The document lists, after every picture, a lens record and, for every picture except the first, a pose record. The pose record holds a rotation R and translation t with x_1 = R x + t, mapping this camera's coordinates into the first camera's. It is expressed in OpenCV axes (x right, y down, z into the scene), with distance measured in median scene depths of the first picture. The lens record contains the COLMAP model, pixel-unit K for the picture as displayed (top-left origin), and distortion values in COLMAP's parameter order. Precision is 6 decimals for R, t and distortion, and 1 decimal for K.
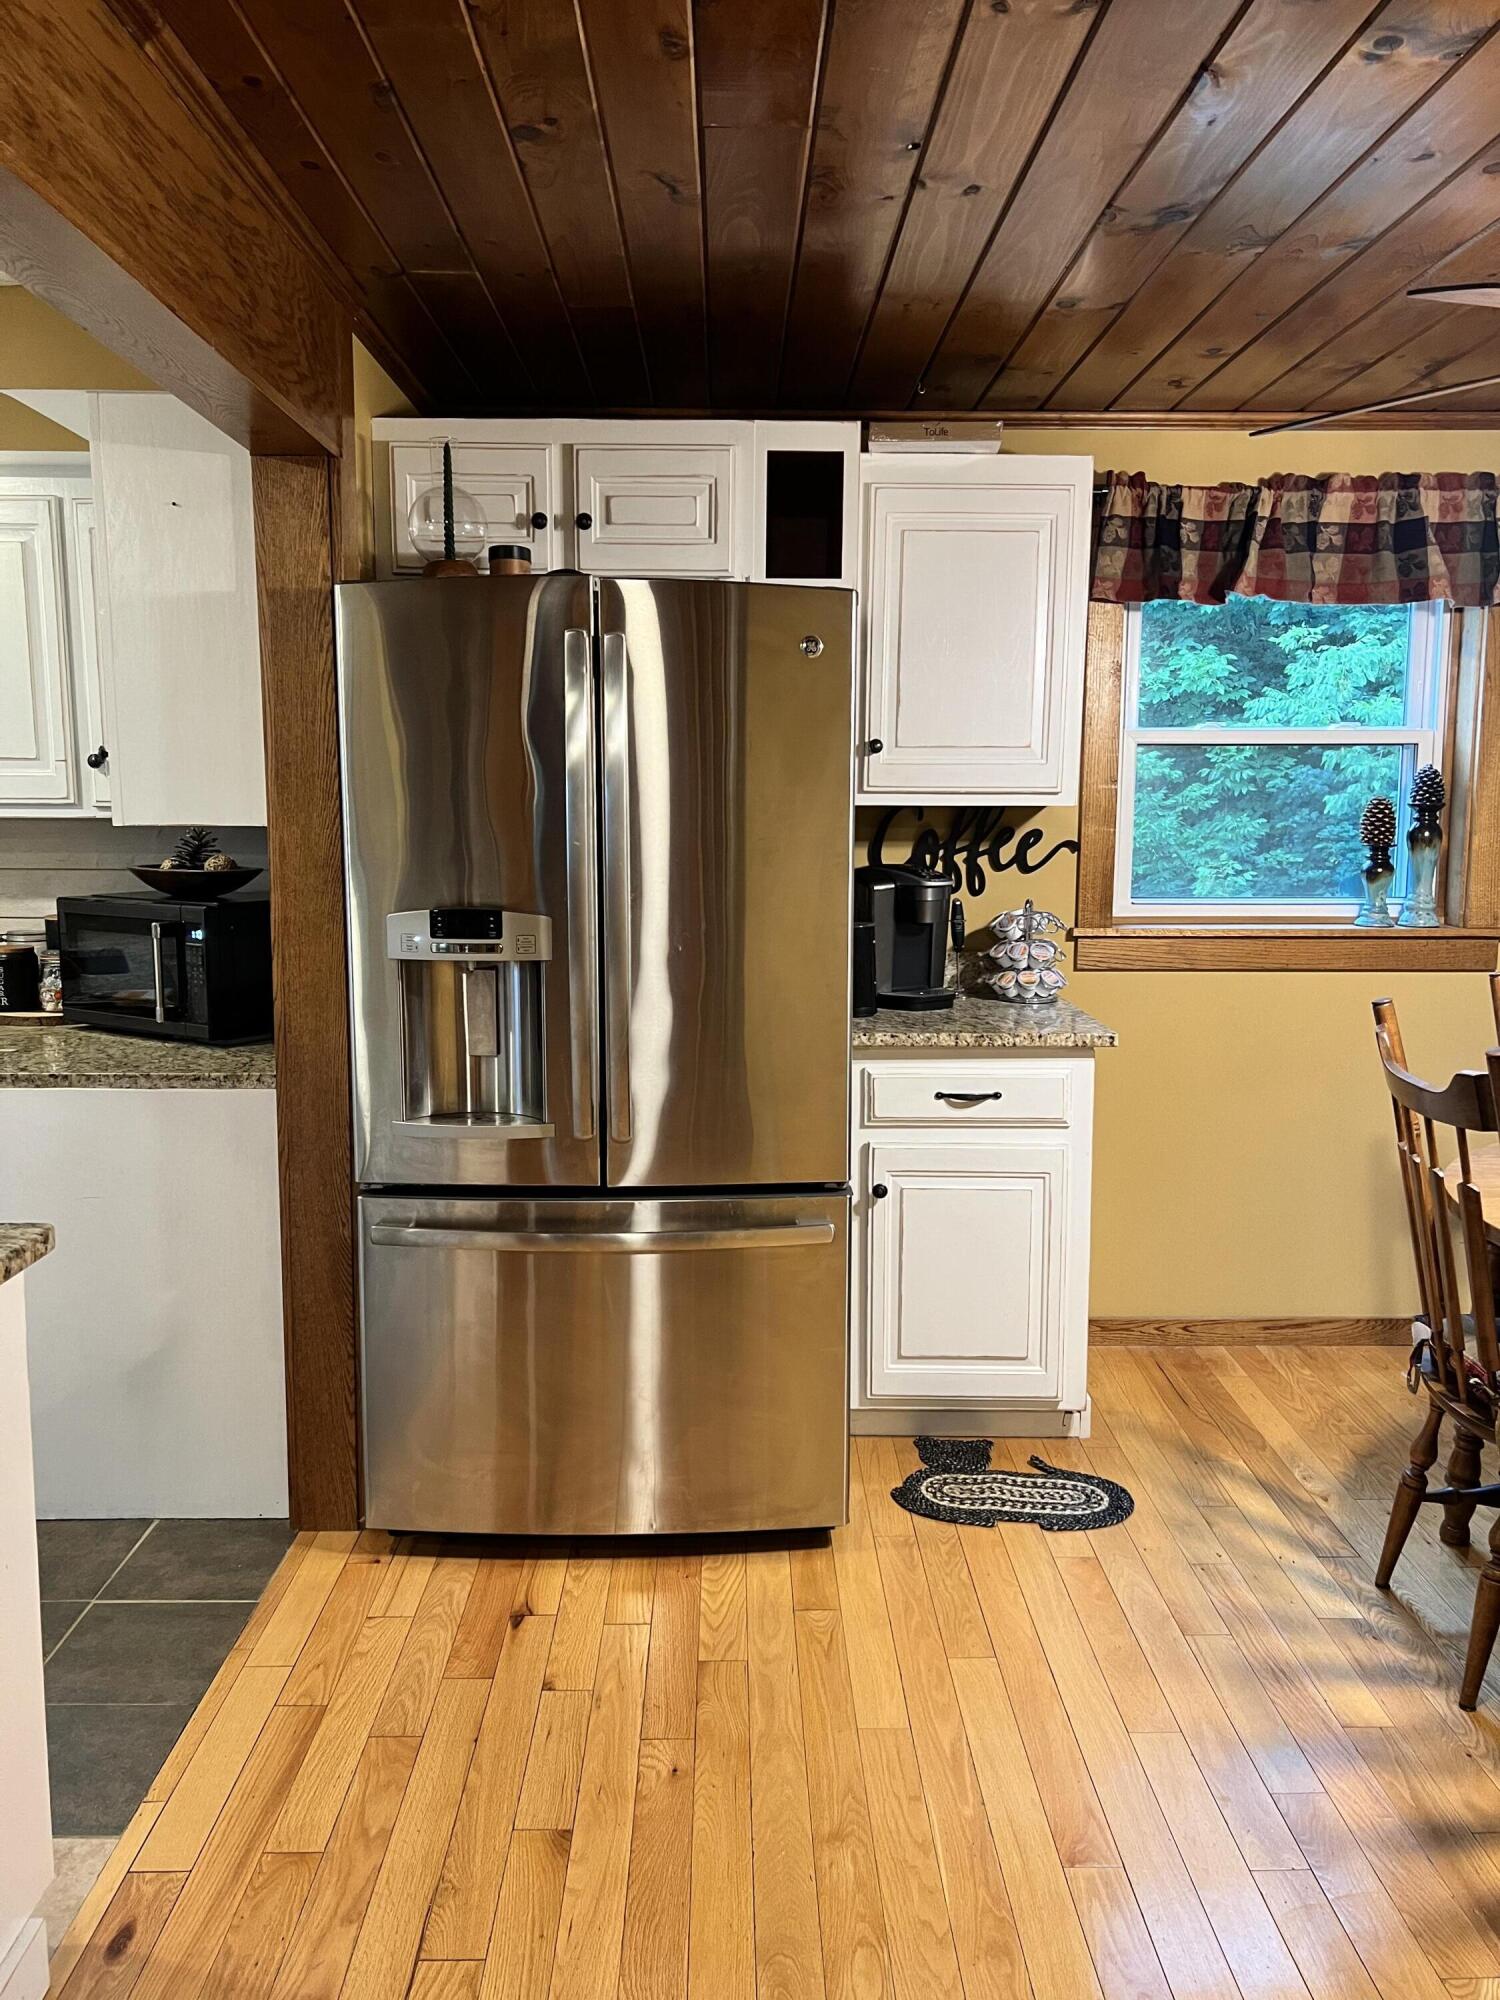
lens RADIAL K [[1510.3, 0, 749.7], [0, 1510.3, 994.7], [0, 0, 1]] dist [0.022894, -0.011349]
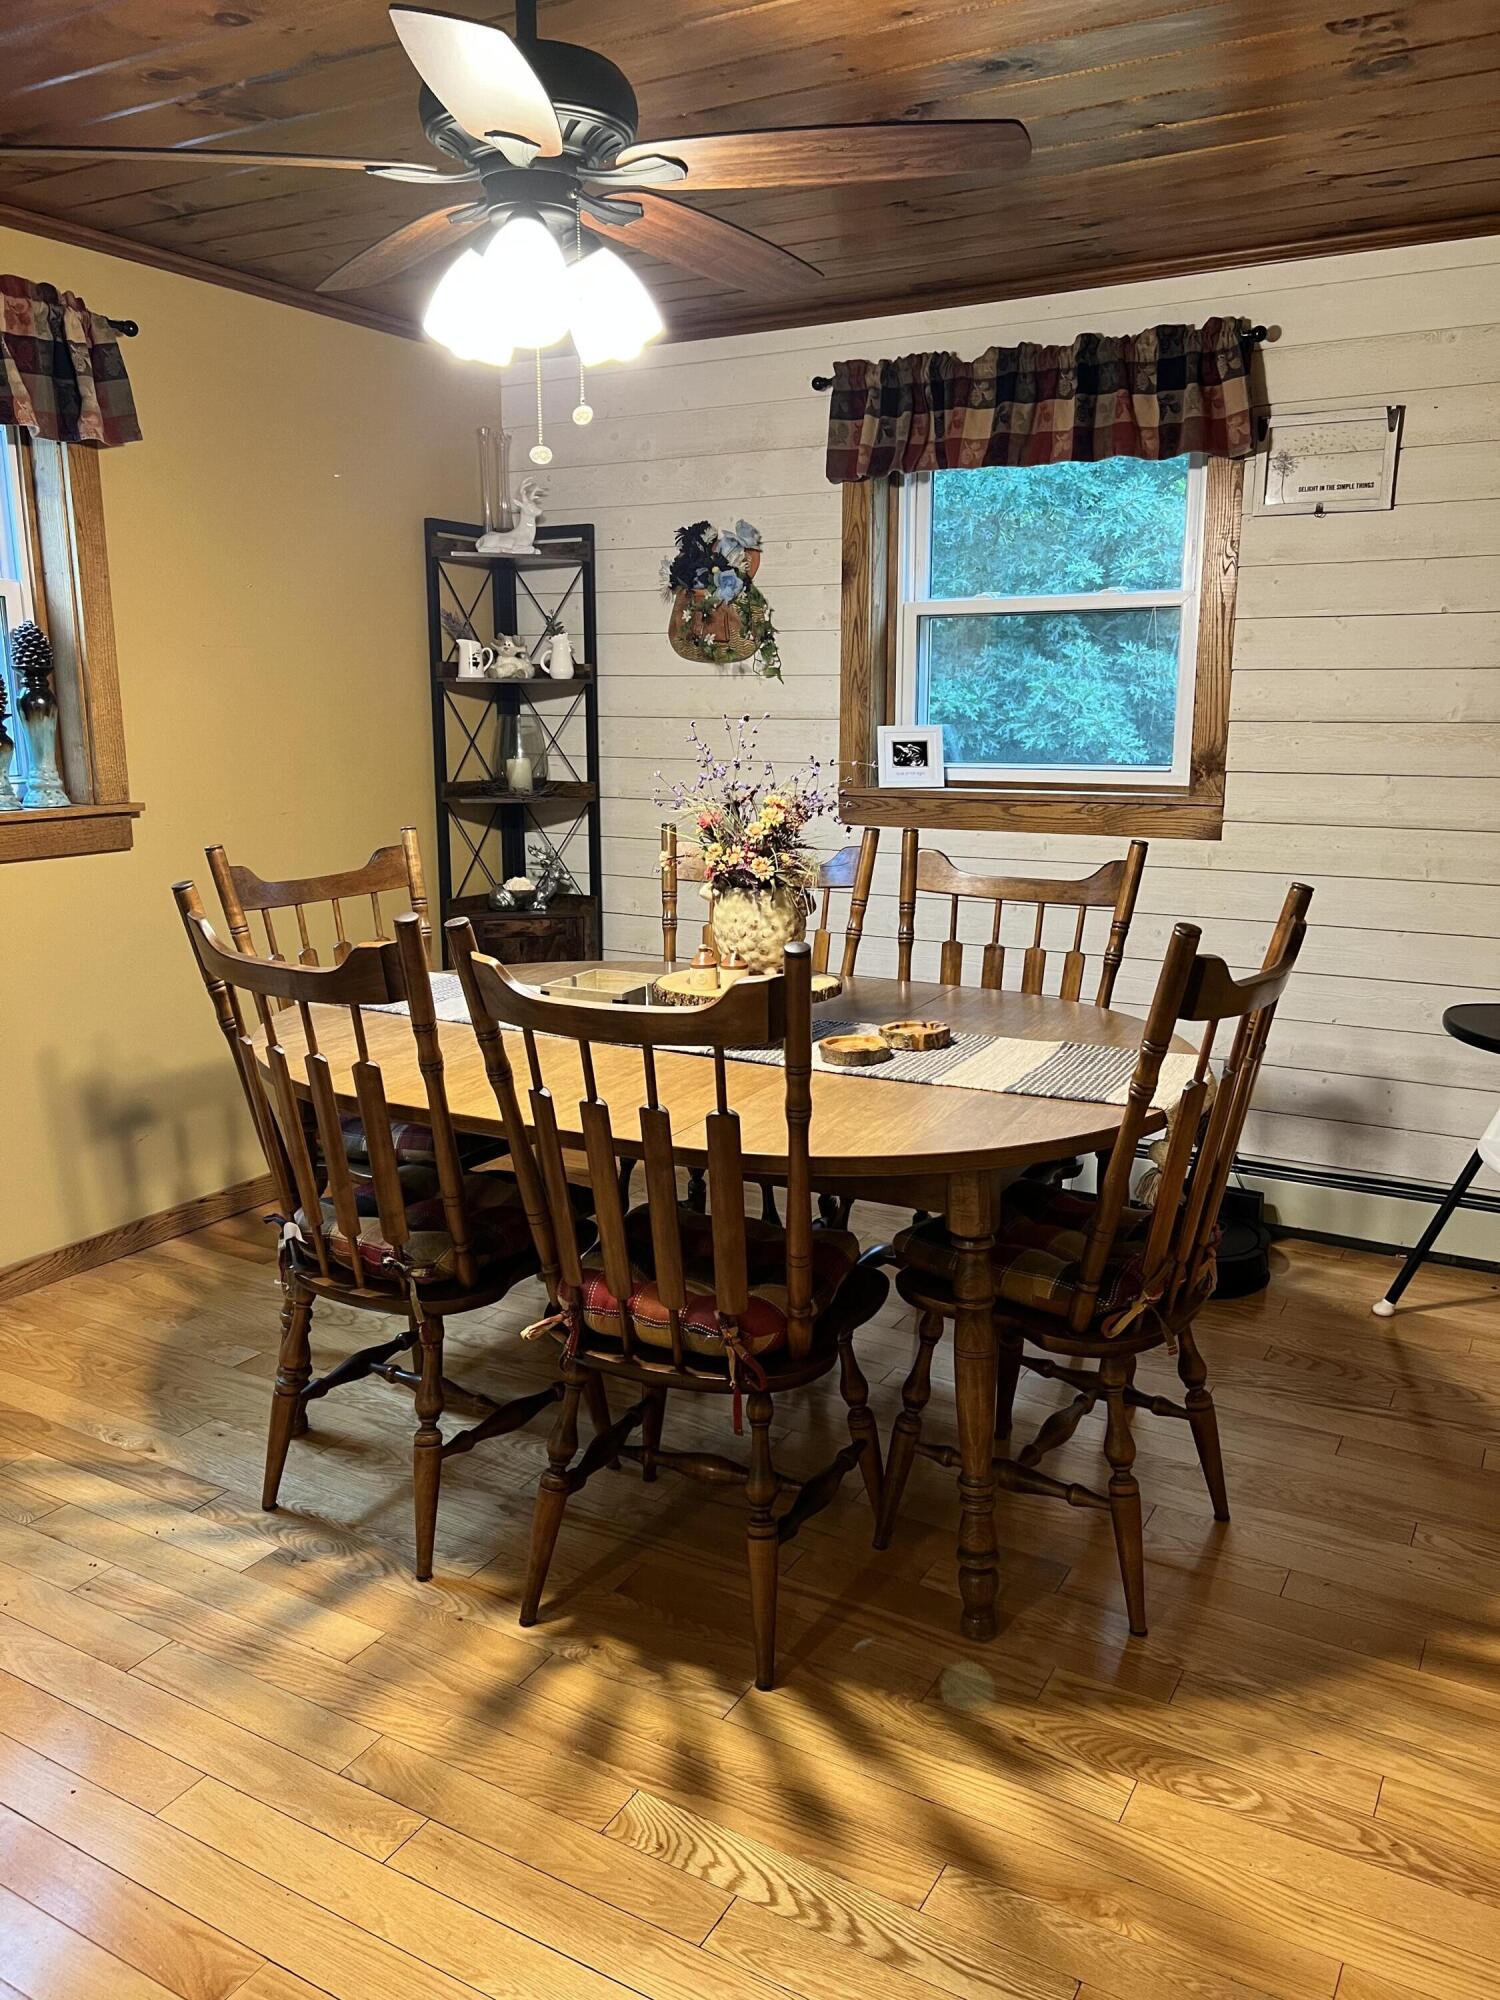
lens RADIAL K [[1510.3, 0, 749.9], [0, 1510.3, 1016.2], [0, 0, 1]] dist [0.022894, -0.011349]
pose [[0.515315, -0.187136, 0.836320, -0.142965], [0.110608, 0.982229, 0.151631, -0.017121], [-0.849833, 0.014366, 0.526856, 0.224857]]
